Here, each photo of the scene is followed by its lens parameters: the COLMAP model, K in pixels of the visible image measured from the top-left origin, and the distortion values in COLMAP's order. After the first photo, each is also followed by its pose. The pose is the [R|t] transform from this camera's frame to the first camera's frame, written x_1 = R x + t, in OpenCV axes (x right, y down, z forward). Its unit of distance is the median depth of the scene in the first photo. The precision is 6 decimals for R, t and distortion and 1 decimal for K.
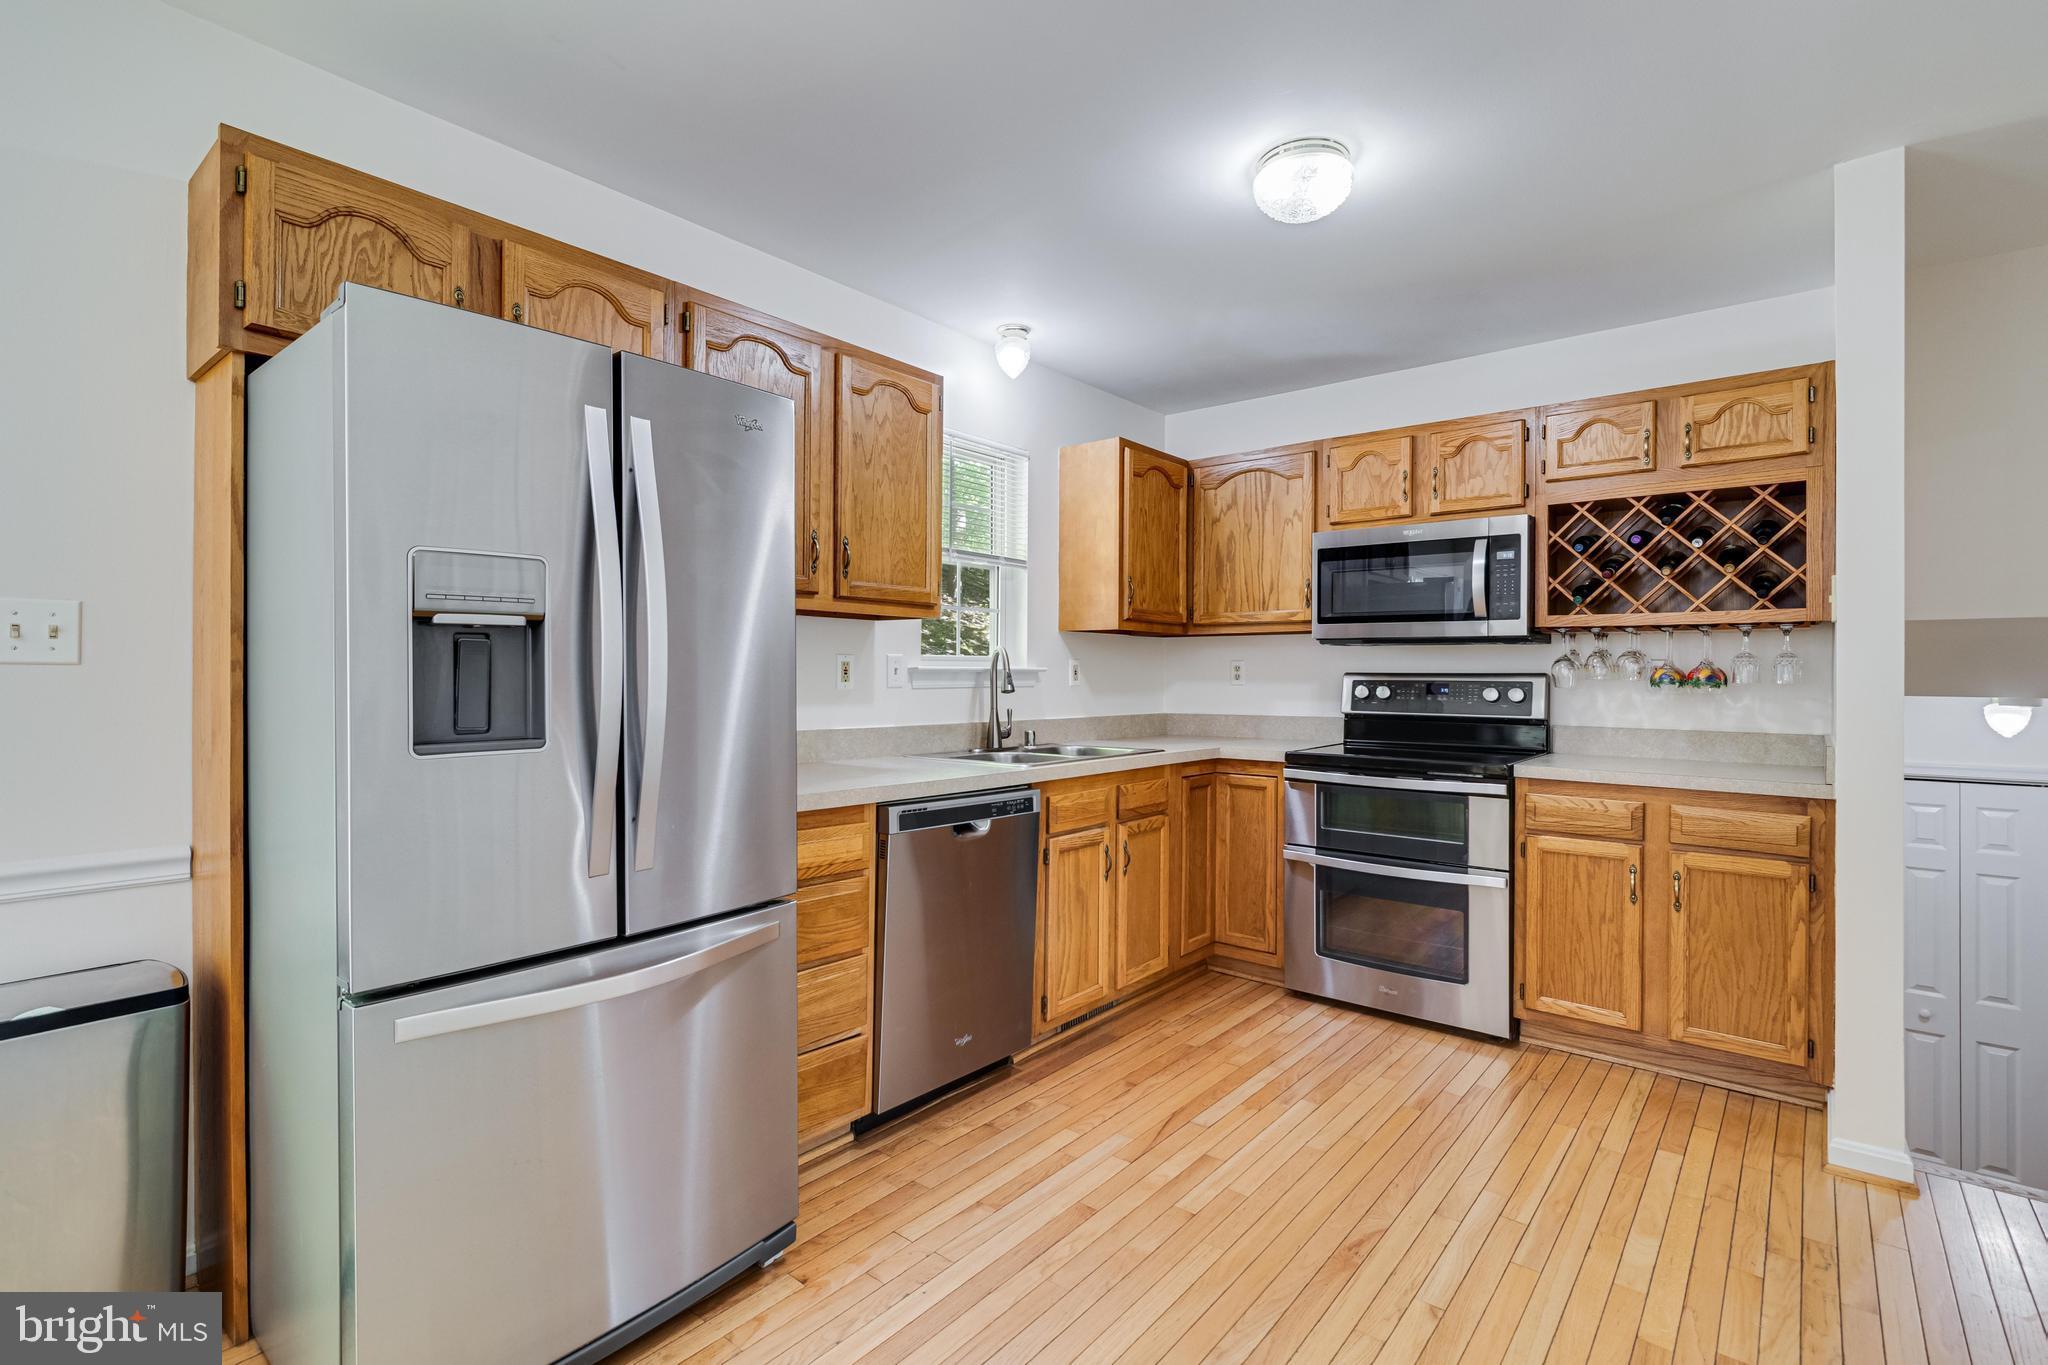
lens RADIAL K [[946.1, 0, 1034.5], [0, 946.1, 671.6], [0, 0, 1]] dist [0.002992, -0.001503]
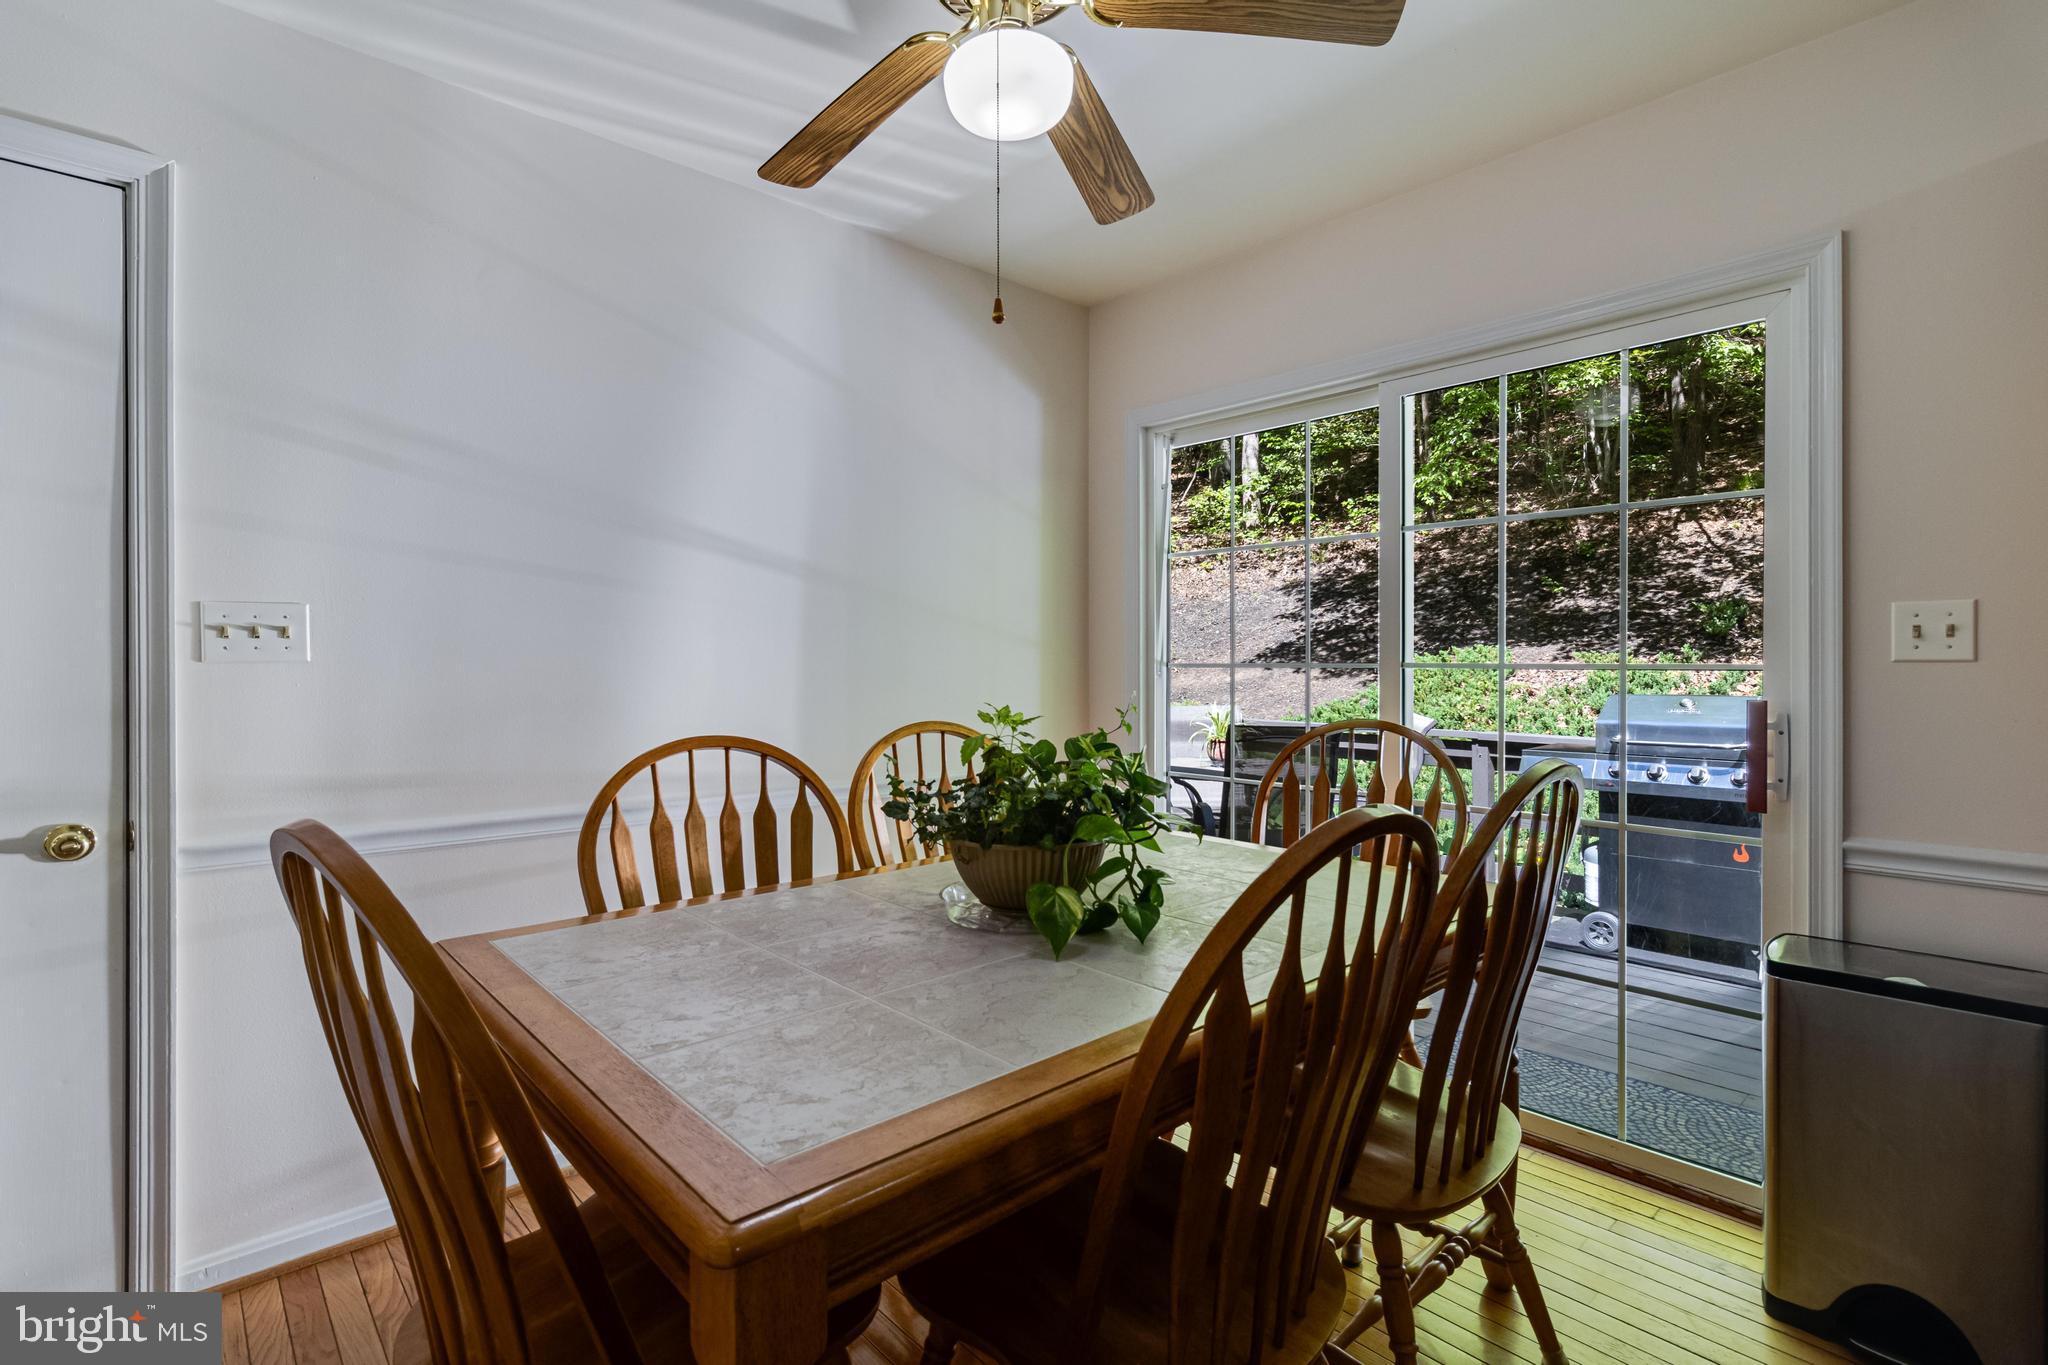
lens RADIAL K [[946.1, 0, 1004.9], [0, 946.1, 659.5], [0, 0, 1]] dist [0.002992, -0.001503]
pose [[-0.149955, -0.014555, -0.988586, 0.089790], [0.005028, 0.999867, -0.015484, 0.000597], [0.988680, -0.007292, -0.149862, 0.067717]]
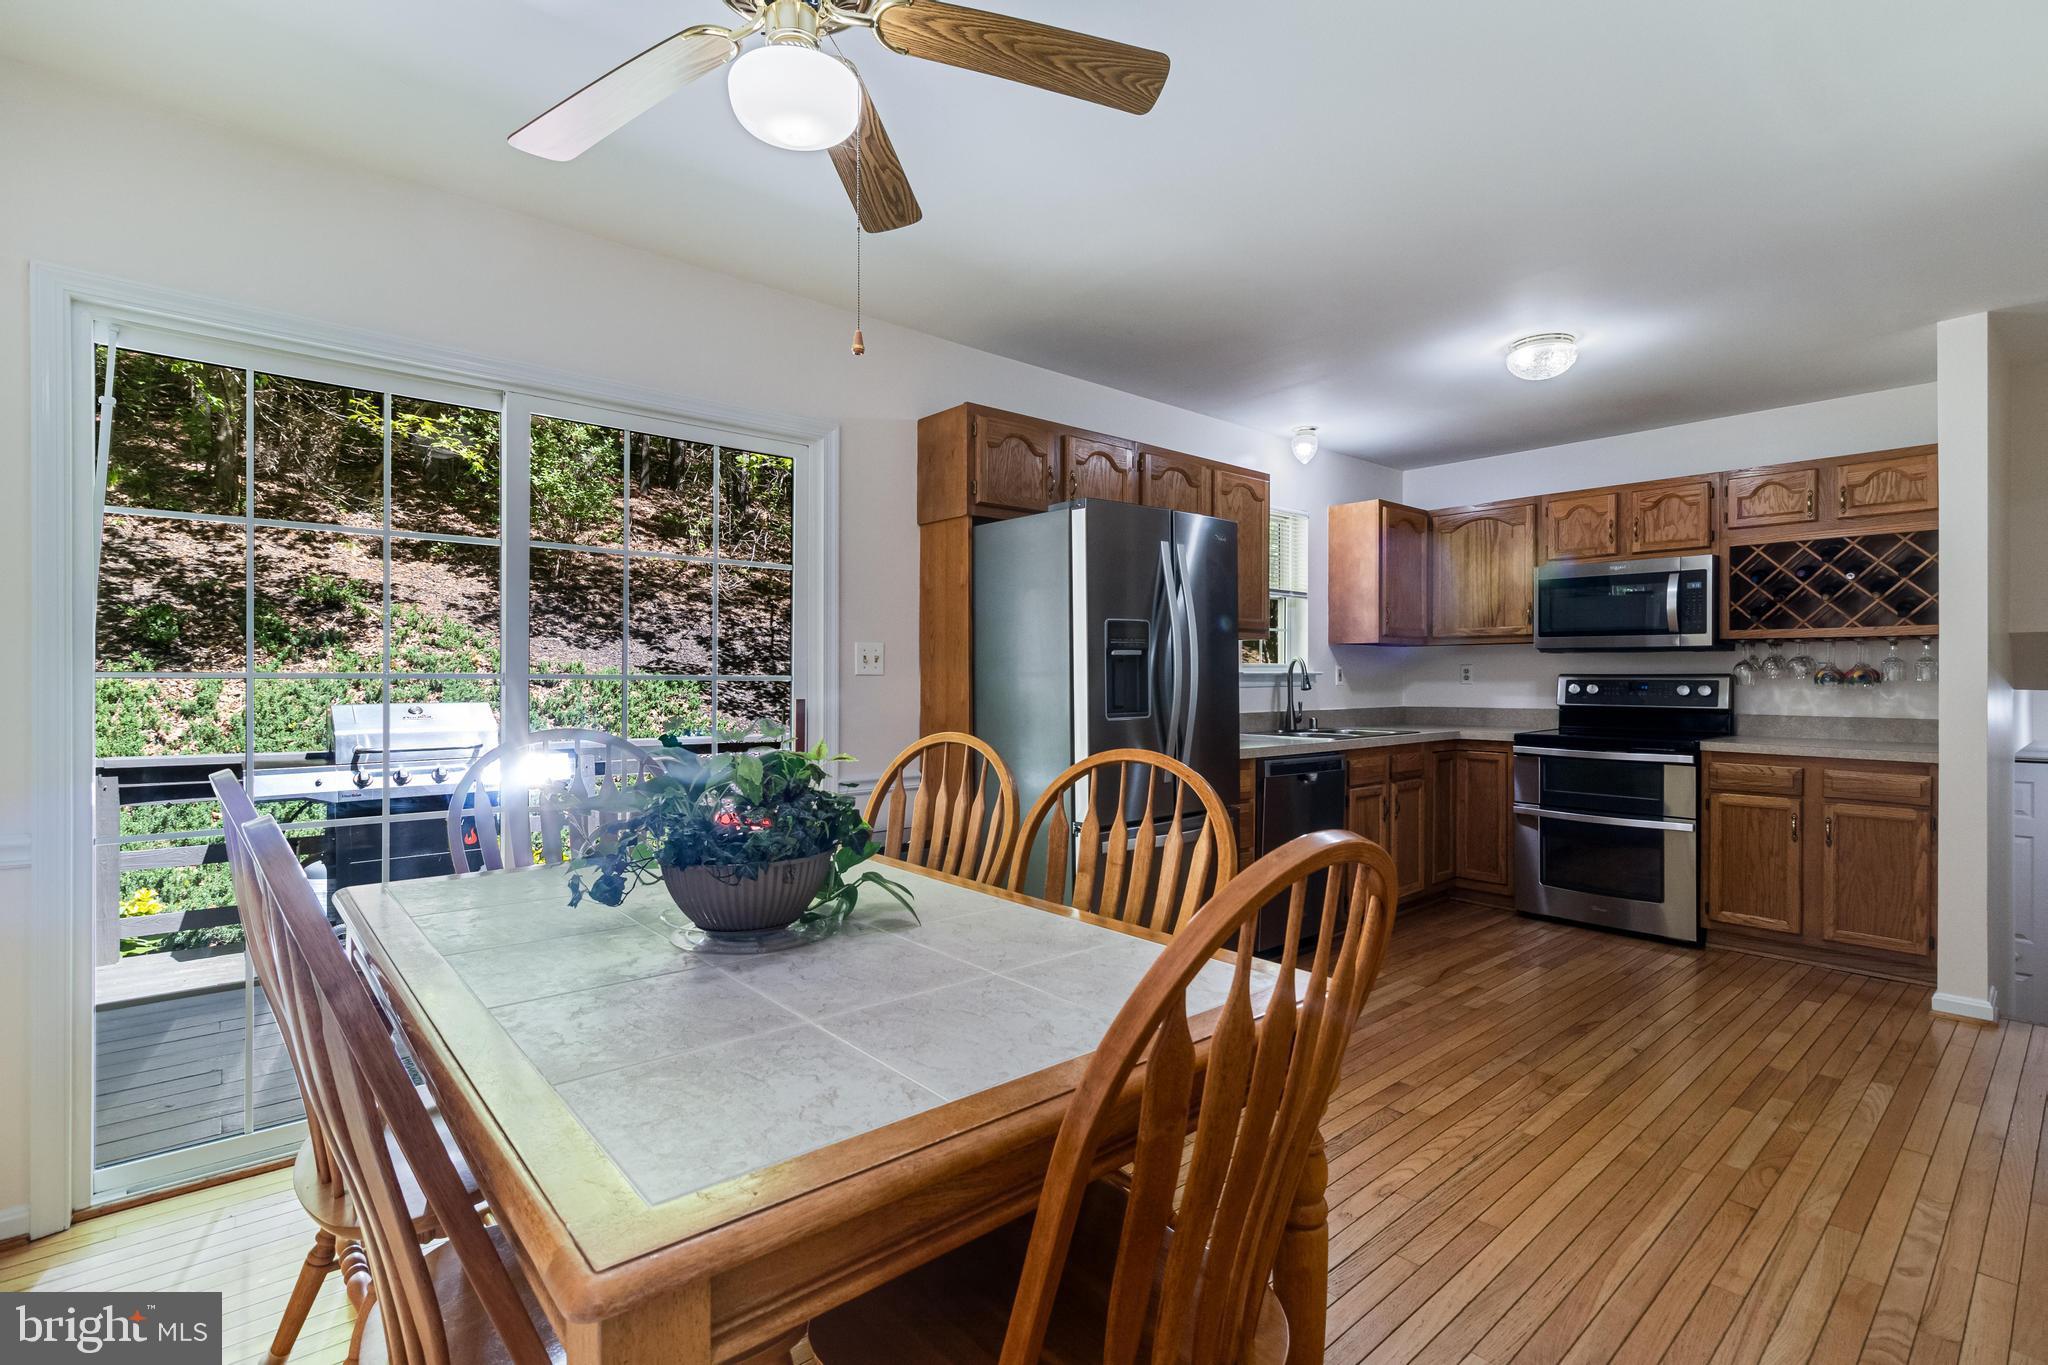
lens RADIAL K [[946.1, 0, 1032.6], [0, 946.1, 678.9], [0, 0, 1]] dist [0.002992, -0.001503]
pose [[0.985938, -0.005087, -0.167033, -0.213810], [0.006189, 0.999962, 0.006079, -0.005844], [0.166996, -0.007027, 0.985933, -0.506956]]
